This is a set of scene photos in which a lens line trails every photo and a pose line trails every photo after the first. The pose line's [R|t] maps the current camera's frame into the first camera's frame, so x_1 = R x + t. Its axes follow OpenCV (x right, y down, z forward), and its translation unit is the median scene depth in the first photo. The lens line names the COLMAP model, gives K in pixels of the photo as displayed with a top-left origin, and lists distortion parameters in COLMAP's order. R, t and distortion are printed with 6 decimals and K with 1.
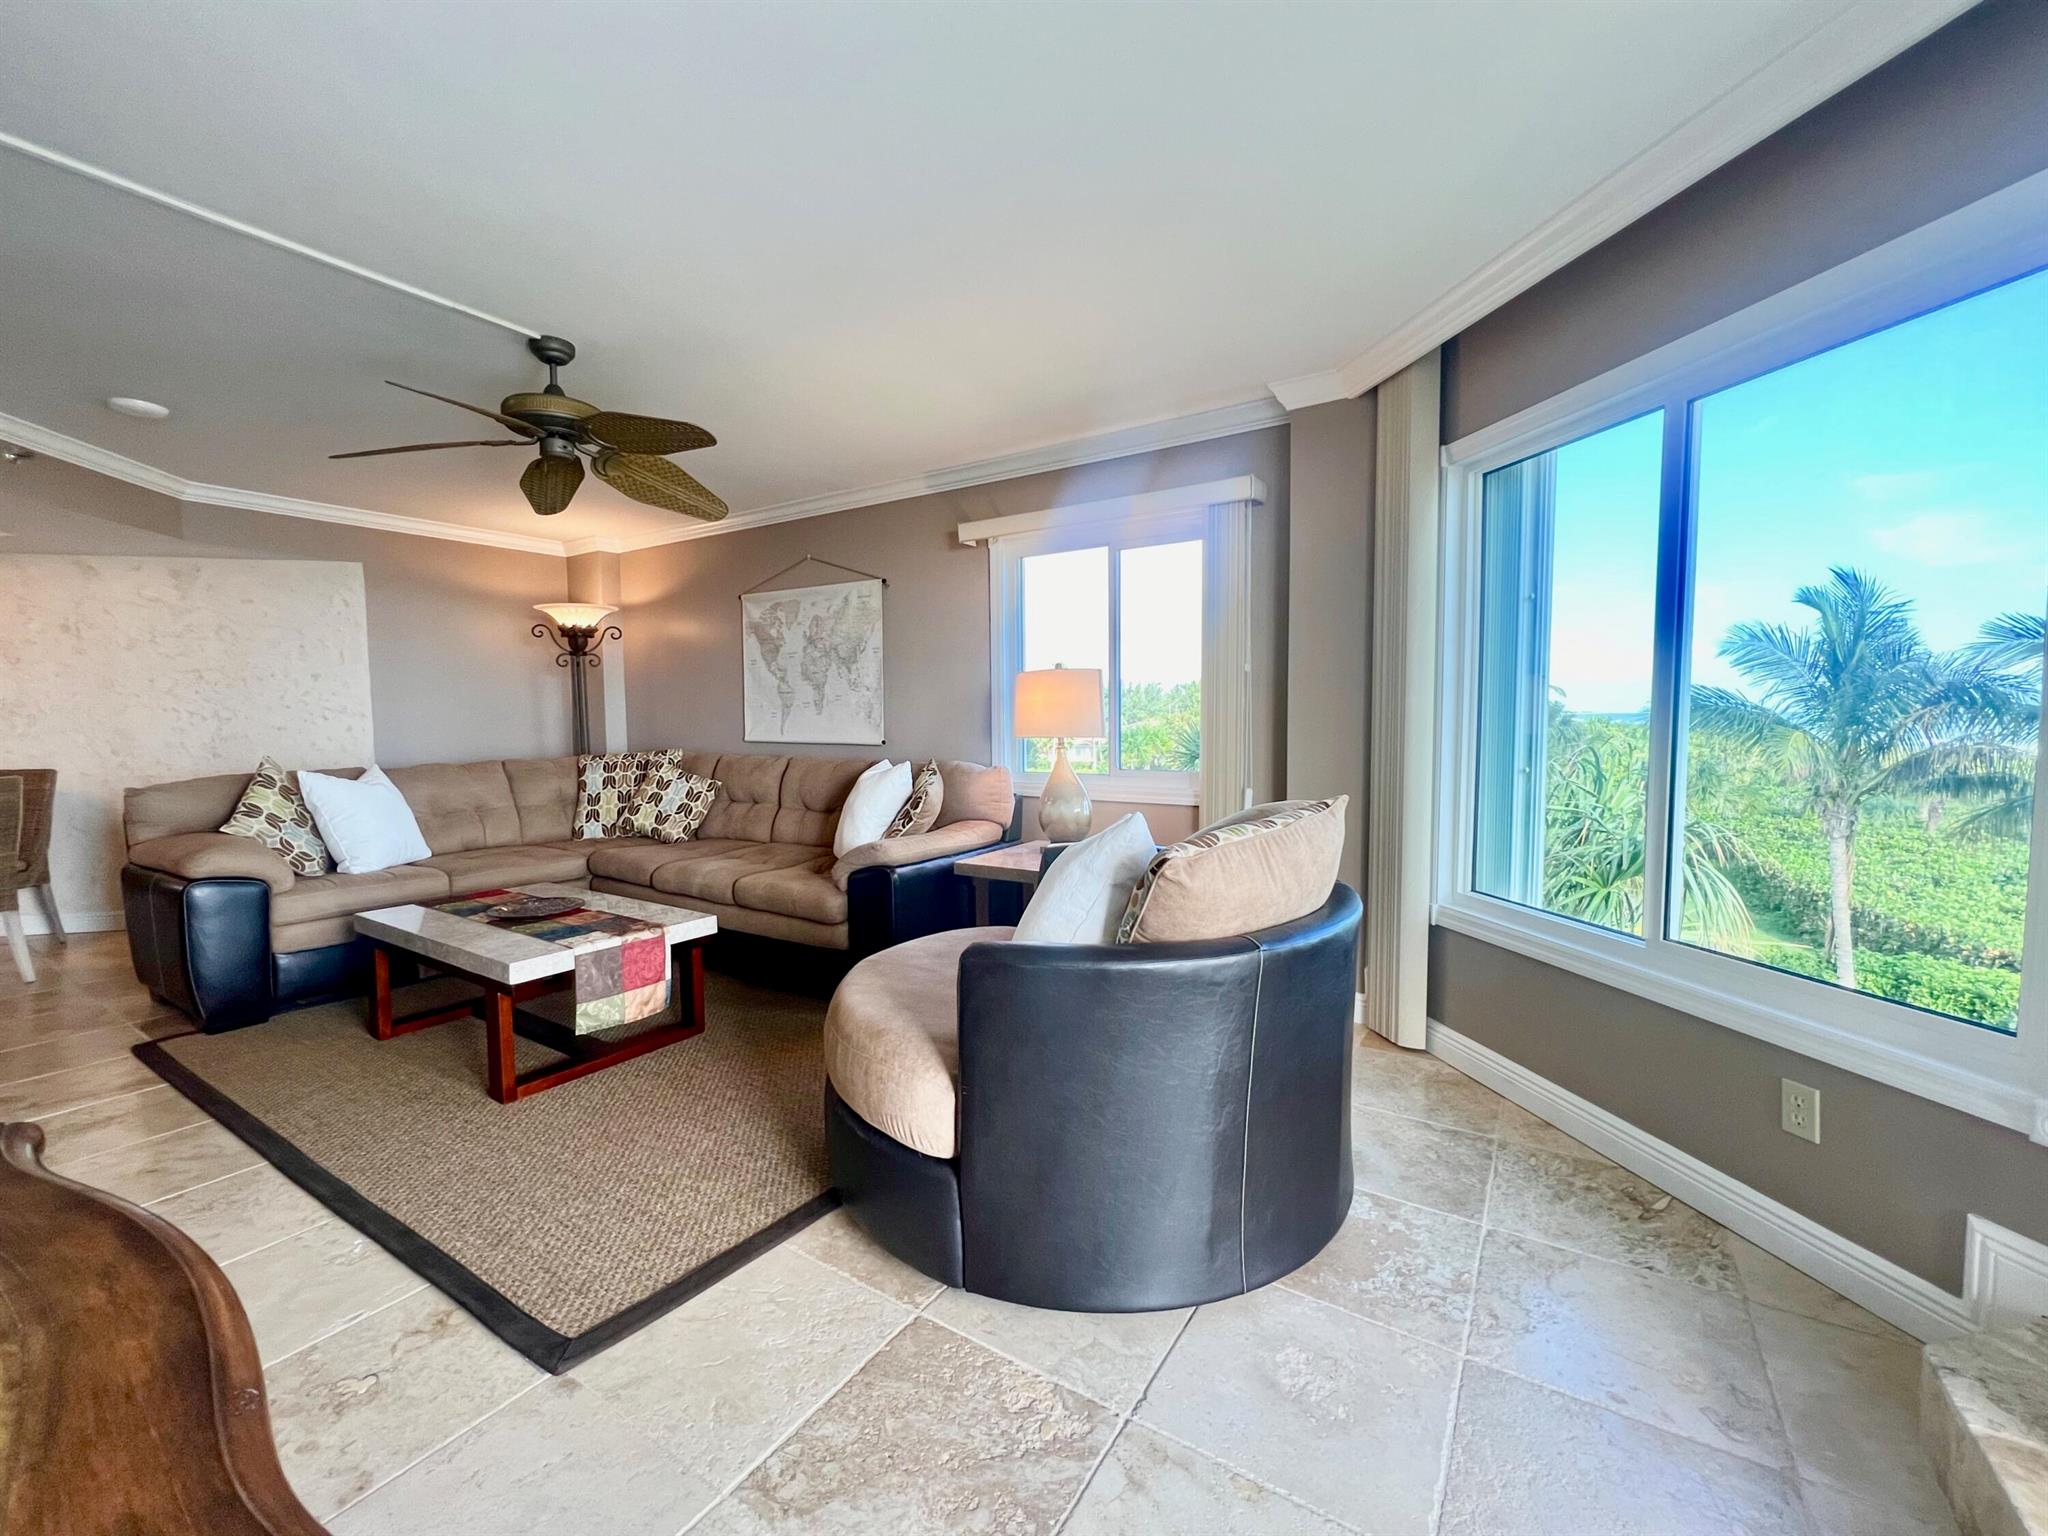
lens RADIAL K [[848.2, 0, 1017.4], [0, 848.2, 763.5], [0, 0, 1]] dist [-0.002437, -0.000162]
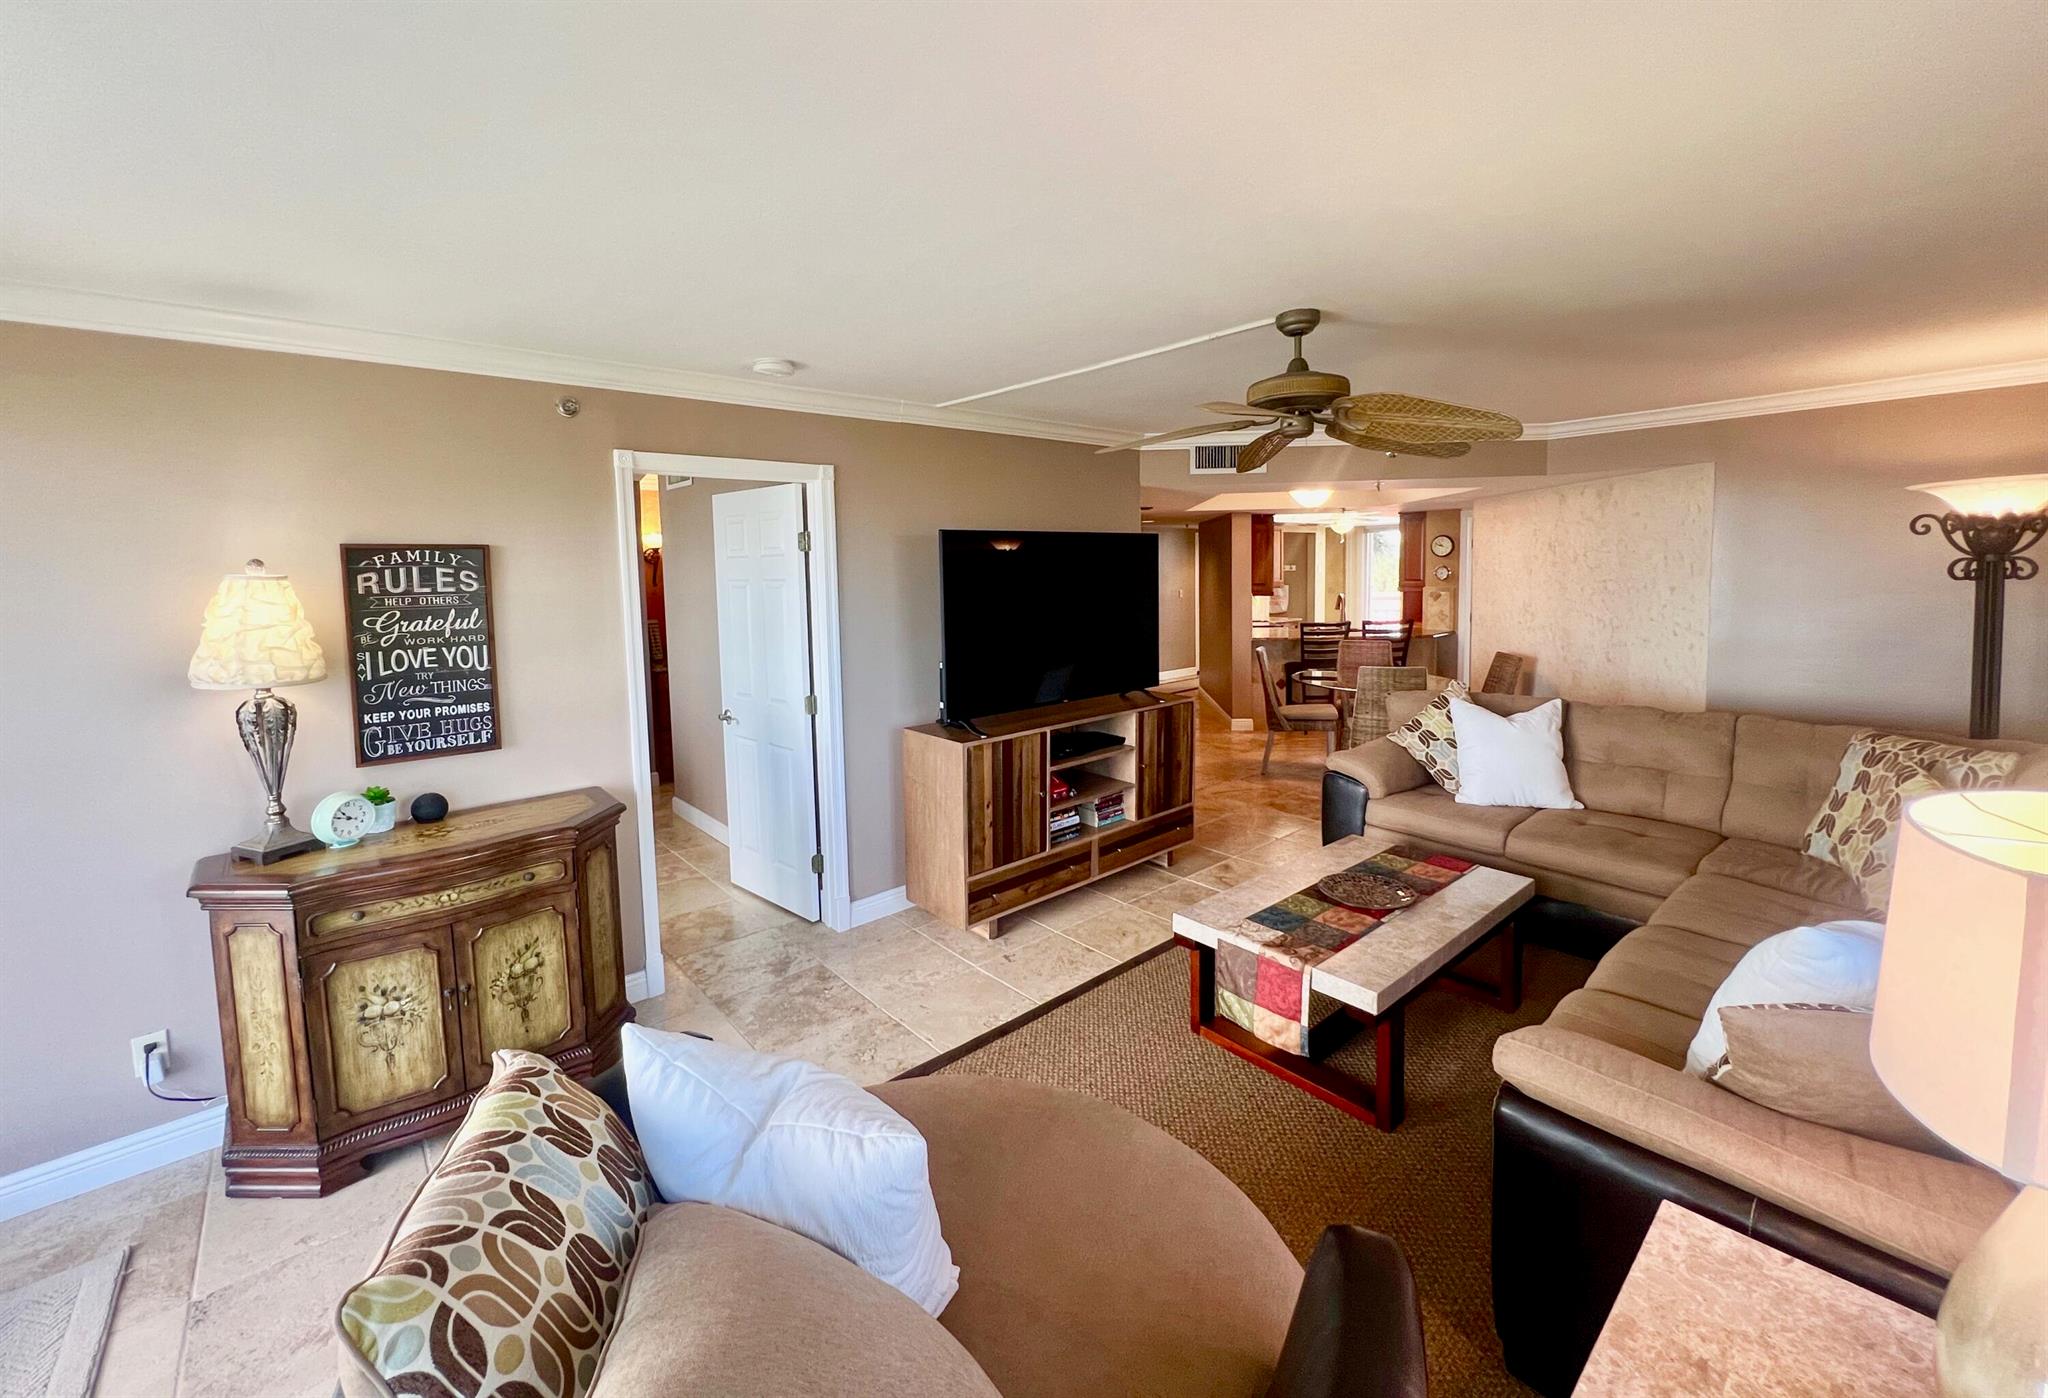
lens RADIAL K [[827.3, 0, 1028.3], [0, 827.3, 619.8], [0, 0, 1]] dist [0.000177, 0.000044]
pose [[-0.261767, 0.078283, -0.961951, 0.260539], [-0.032240, 0.995440, 0.089781, -0.132022], [0.964592, 0.054515, -0.258049, 0.560195]]
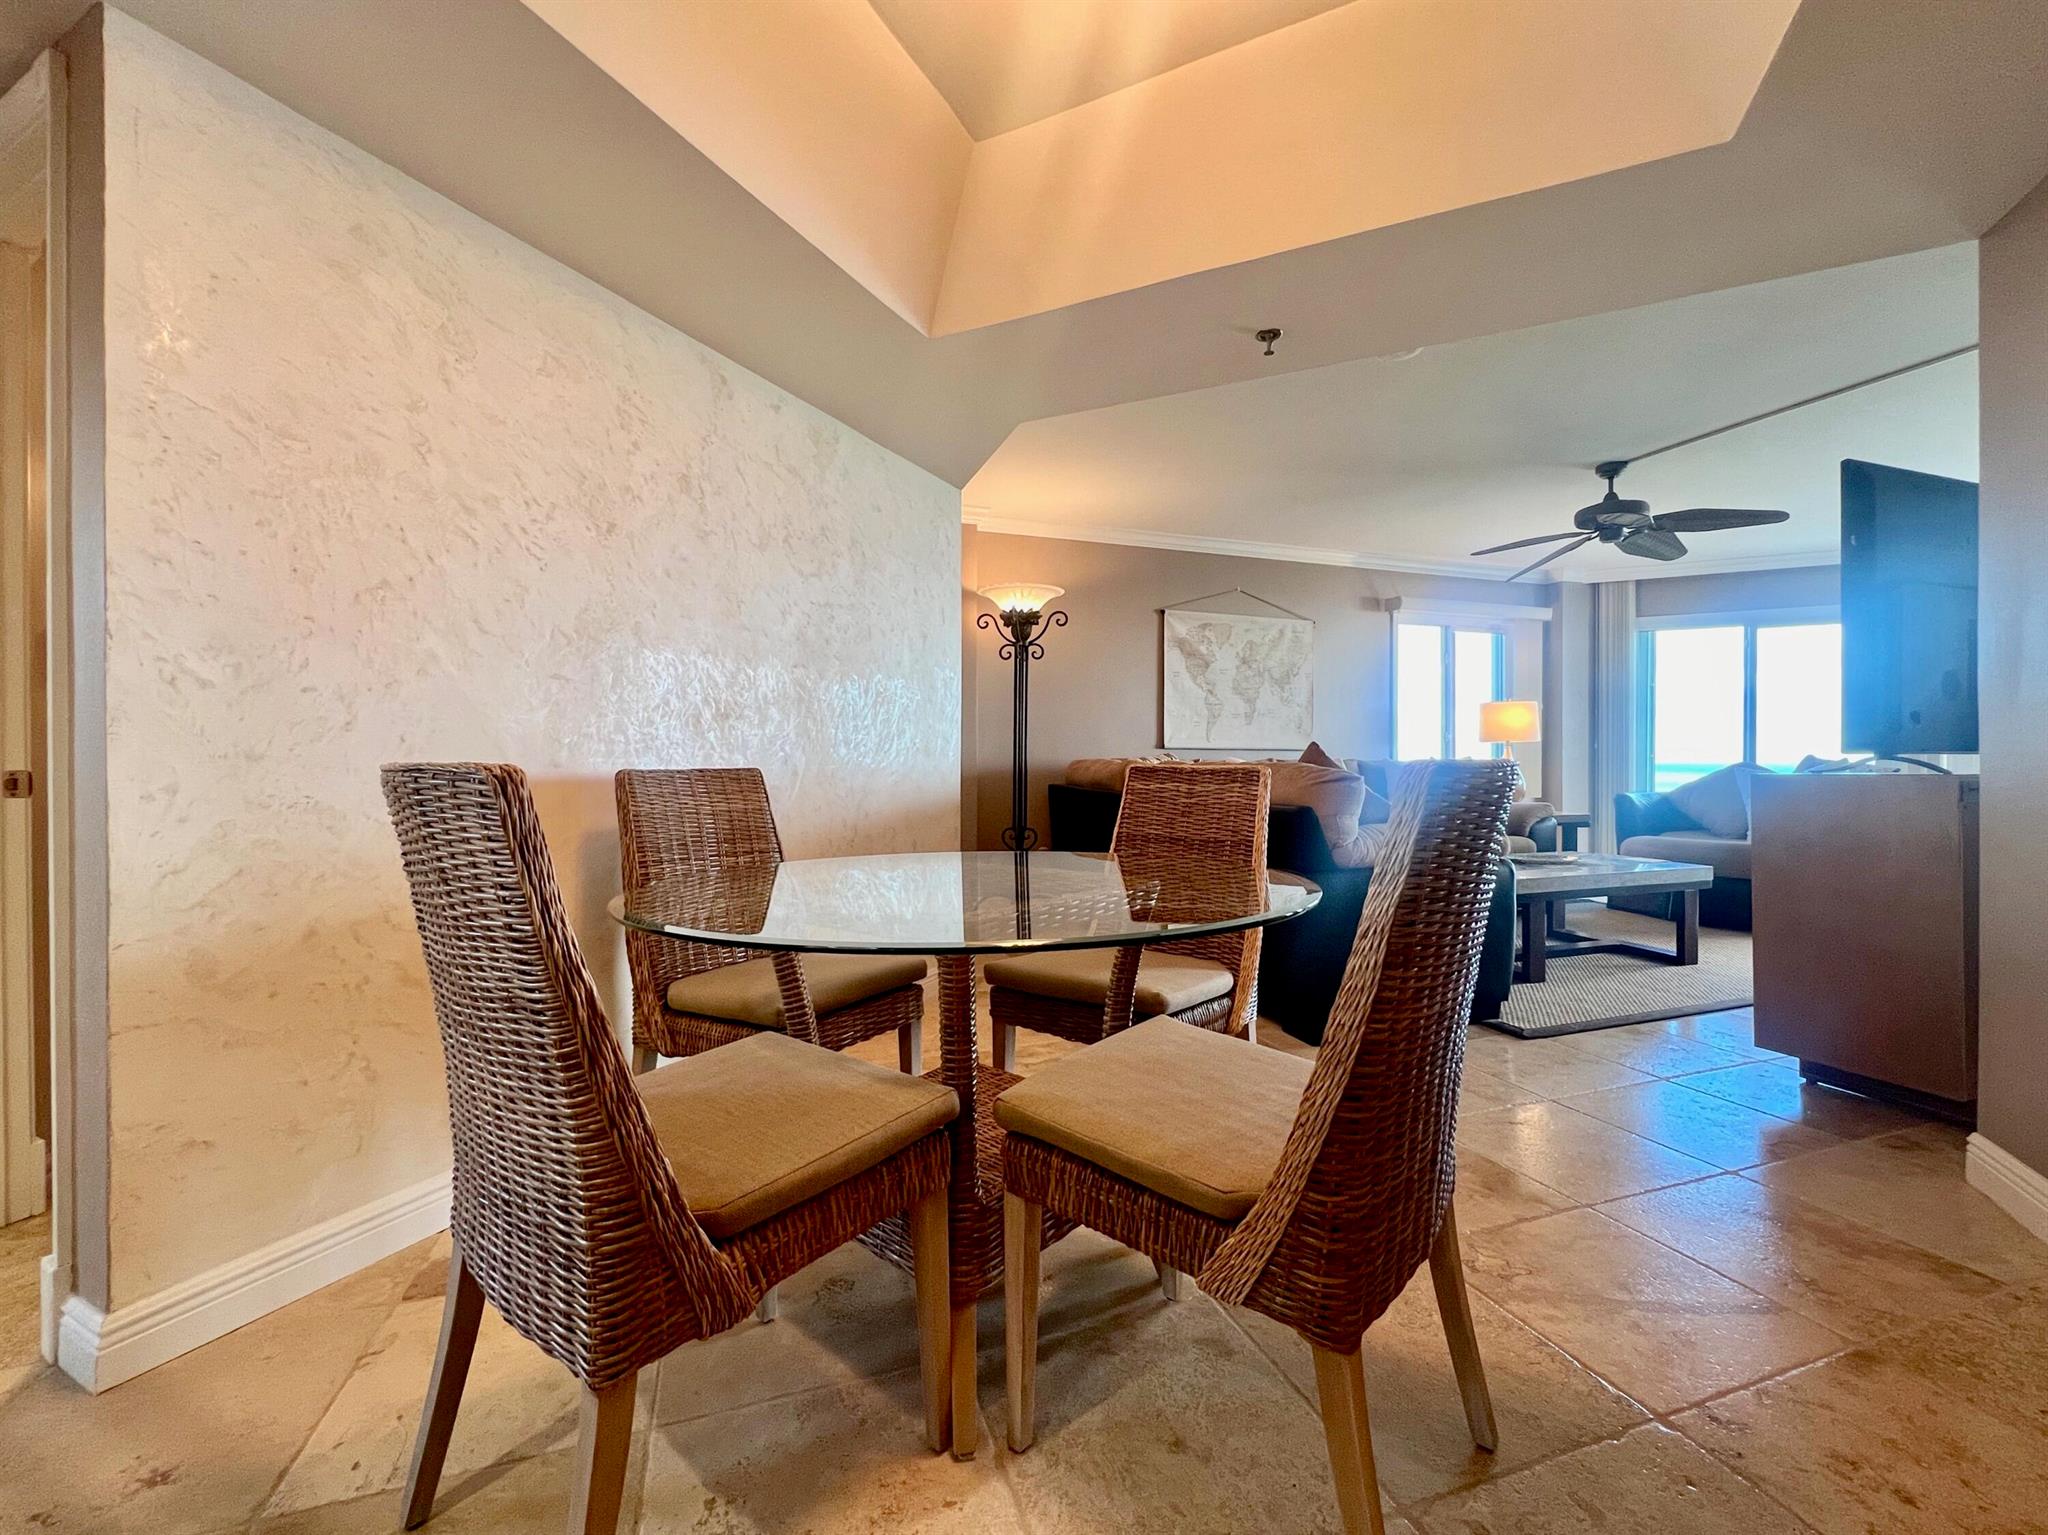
lens RADIAL K [[836.1, 0, 1032.0], [0, 836.1, 766.2], [0, 0, 1]] dist [-0.000611, 0.000057]
pose [[0.613210, 0.001379, 0.789919, -1.328344], [0.040103, 0.998655, -0.032875, 0.025091], [-0.788901, 0.051837, 0.612330, 0.535034]]
